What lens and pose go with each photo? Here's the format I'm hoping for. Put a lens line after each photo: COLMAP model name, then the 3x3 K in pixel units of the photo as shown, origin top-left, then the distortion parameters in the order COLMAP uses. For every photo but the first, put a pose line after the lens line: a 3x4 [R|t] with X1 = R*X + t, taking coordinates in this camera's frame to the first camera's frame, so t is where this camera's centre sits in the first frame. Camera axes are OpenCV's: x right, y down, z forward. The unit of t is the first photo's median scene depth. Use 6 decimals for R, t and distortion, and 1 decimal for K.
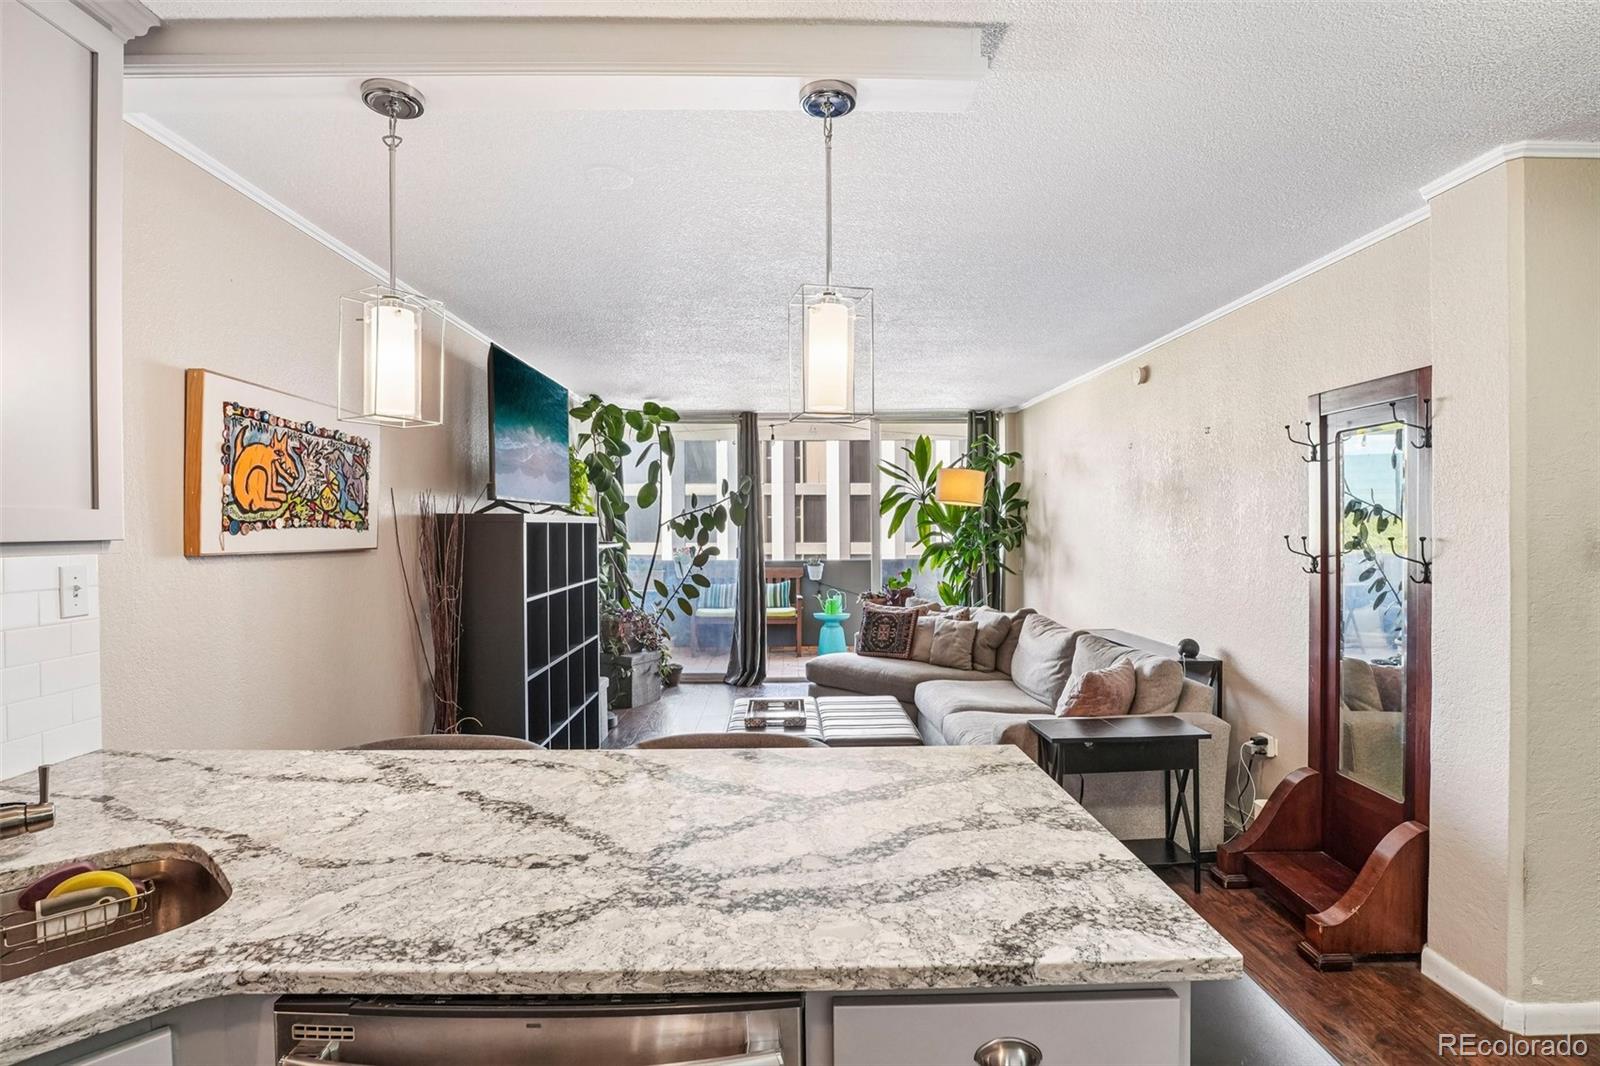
lens RADIAL K [[788.5, 0, 801.9], [0, 788.5, 538.3], [0, 0, 1]] dist [-0.030310, 0.001869]
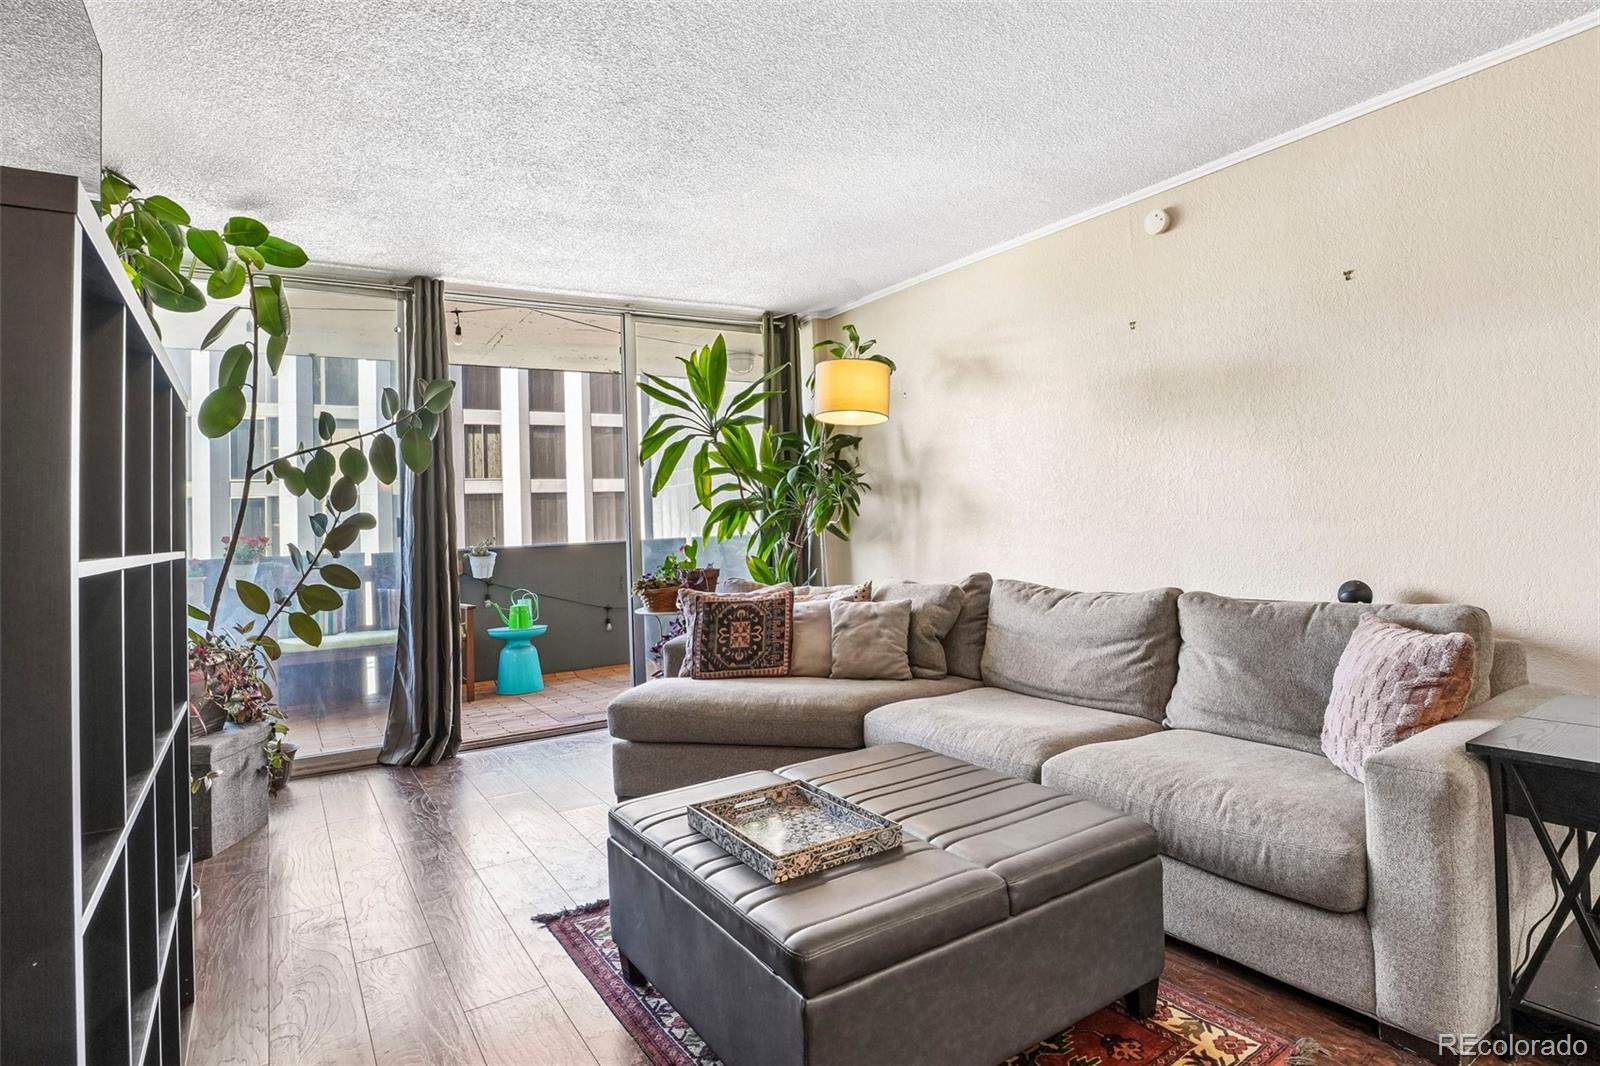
lens RADIAL K [[853.3, 0, 814.6], [0, 853.3, 486.3], [0, 0, 1]] dist [-0.033058, 0.000003]
pose [[0.854382, -0.006802, 0.519601, -0.257788], [0.043094, 0.997398, -0.057802, 0.068088], [-0.517856, 0.071777, 0.852451, 0.601005]]
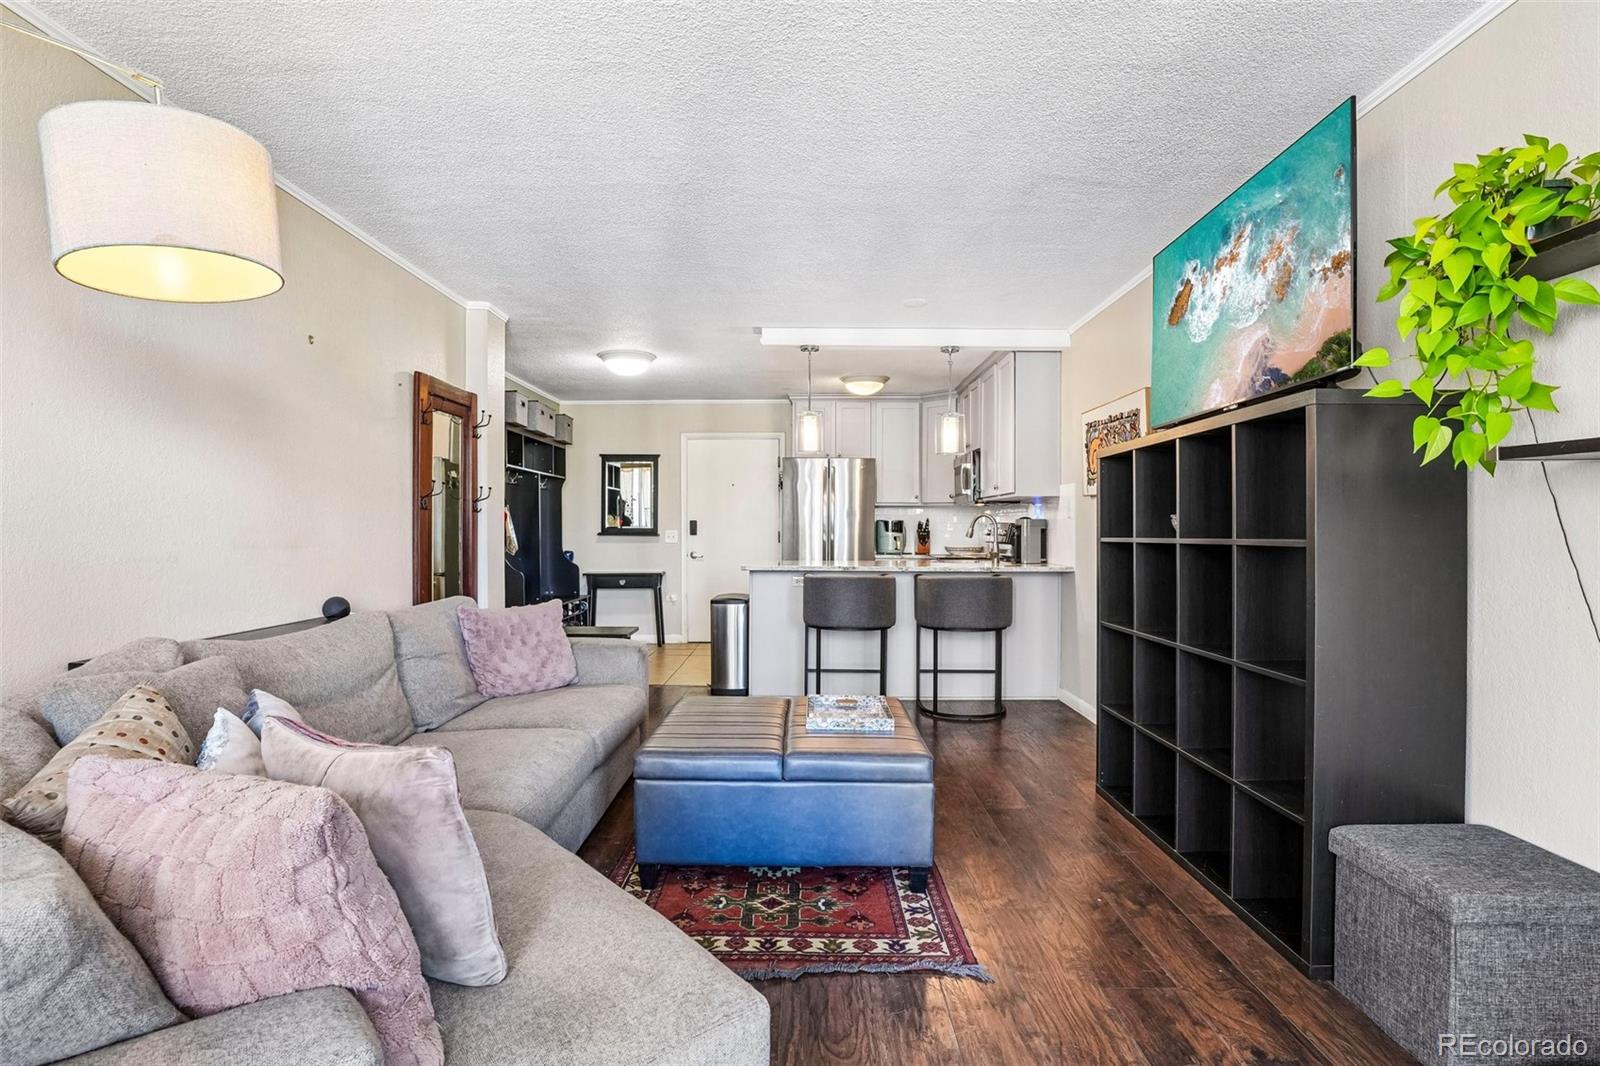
lens RADIAL K [[799.1, 0, 802.5], [0, 799.1, 540.1], [0, 0, 1]] dist [-0.043796, 0.009898]
pose [[-0.999522, 0.002484, 0.030821, -0.013293], [0.003214, 0.999715, 0.023647, 0.048994], [-0.030753, 0.023735, -0.999245, 1.744329]]
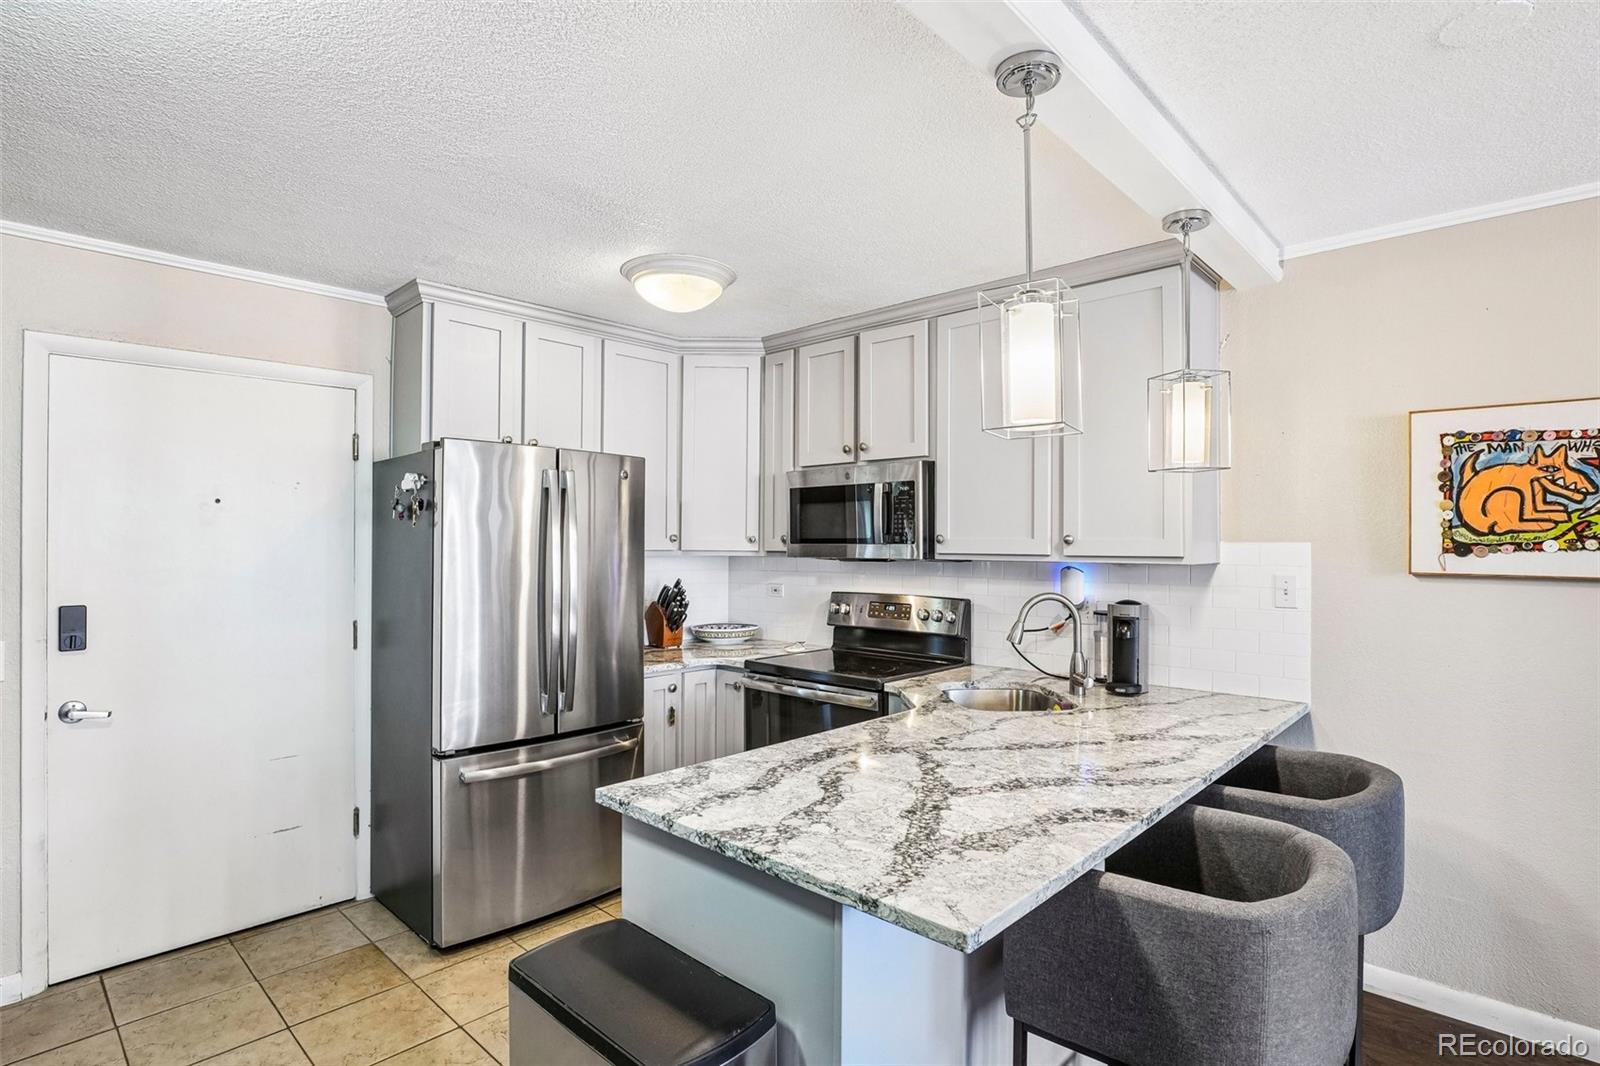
lens RADIAL K [[799.1, 0, 802.5], [0, 799.1, 540.1], [0, 0, 1]] dist [-0.043796, 0.009898]
pose [[-0.699778, -0.000560, -0.714360, 0.357141], [-0.008335, 0.999938, 0.007380, -0.015175], [0.714312, 0.011118, -0.699739, 0.605778]]
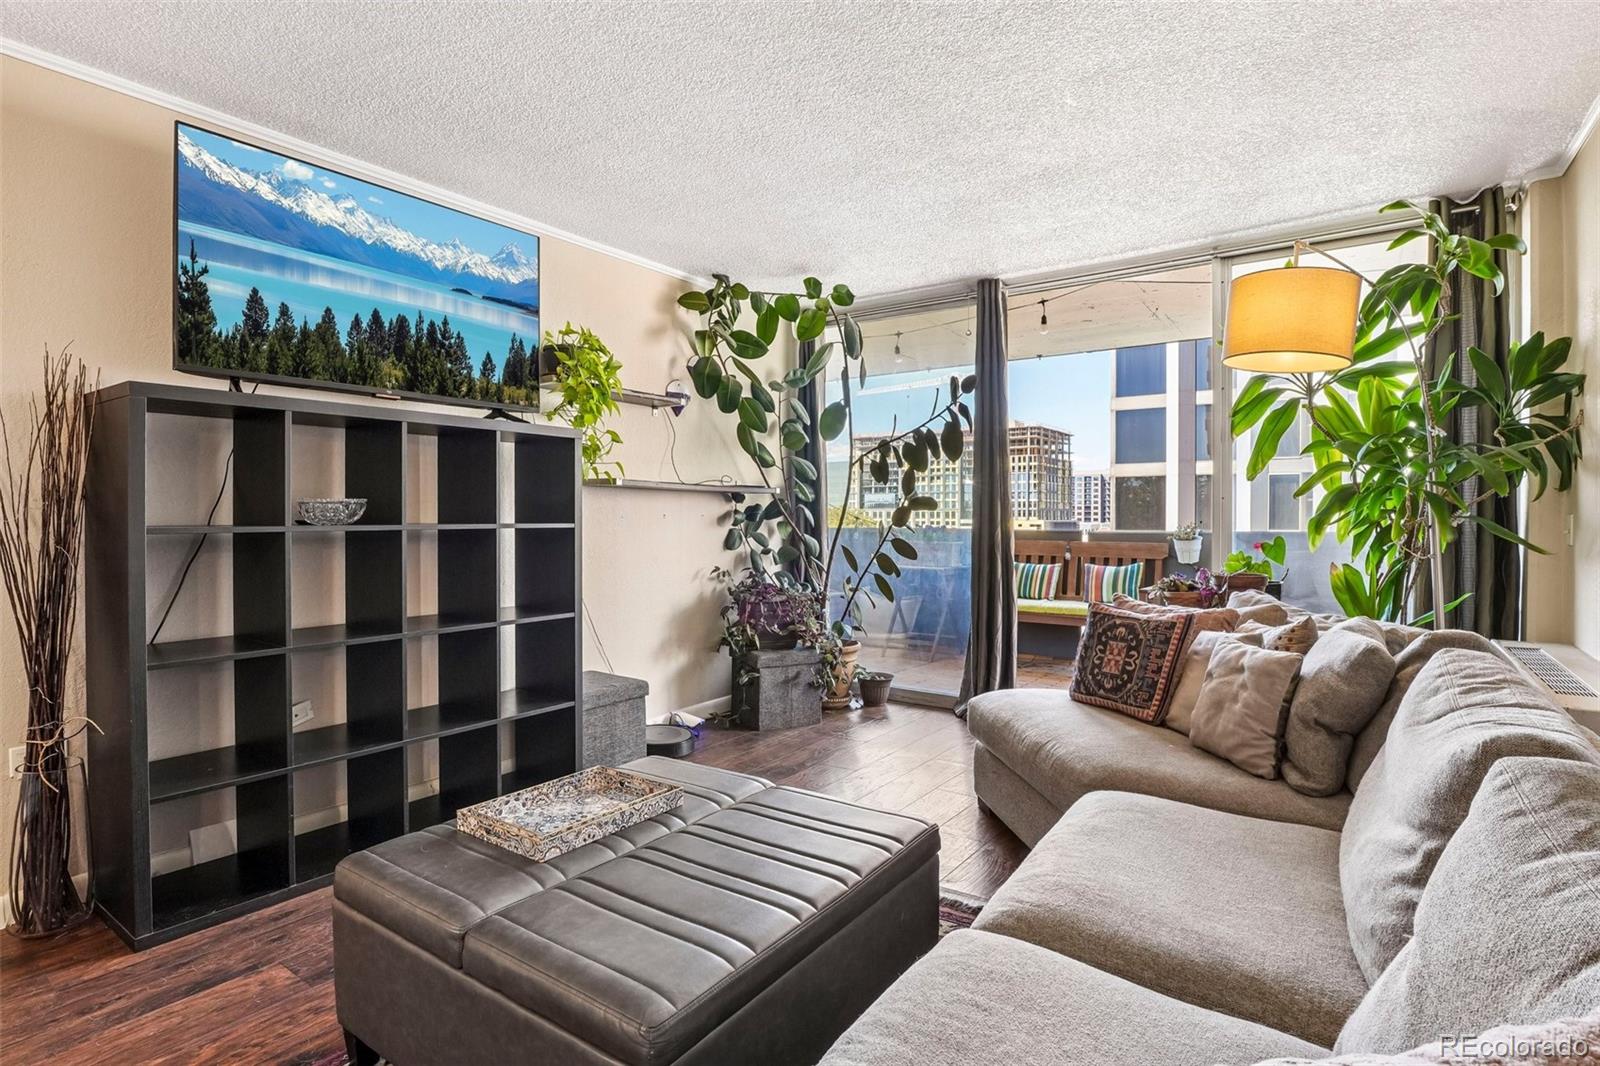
lens RADIAL K [[804.4, 0, 800.3], [0, 804.4, 522.4], [0, 0, 1]] dist [-0.032896, 0.001222]
pose [[0.800961, 0.008387, -0.598658, 0.342296], [-0.012659, 0.999916, -0.002928, 0.060375], [0.598583, 0.009924, 0.800999, 0.723841]]
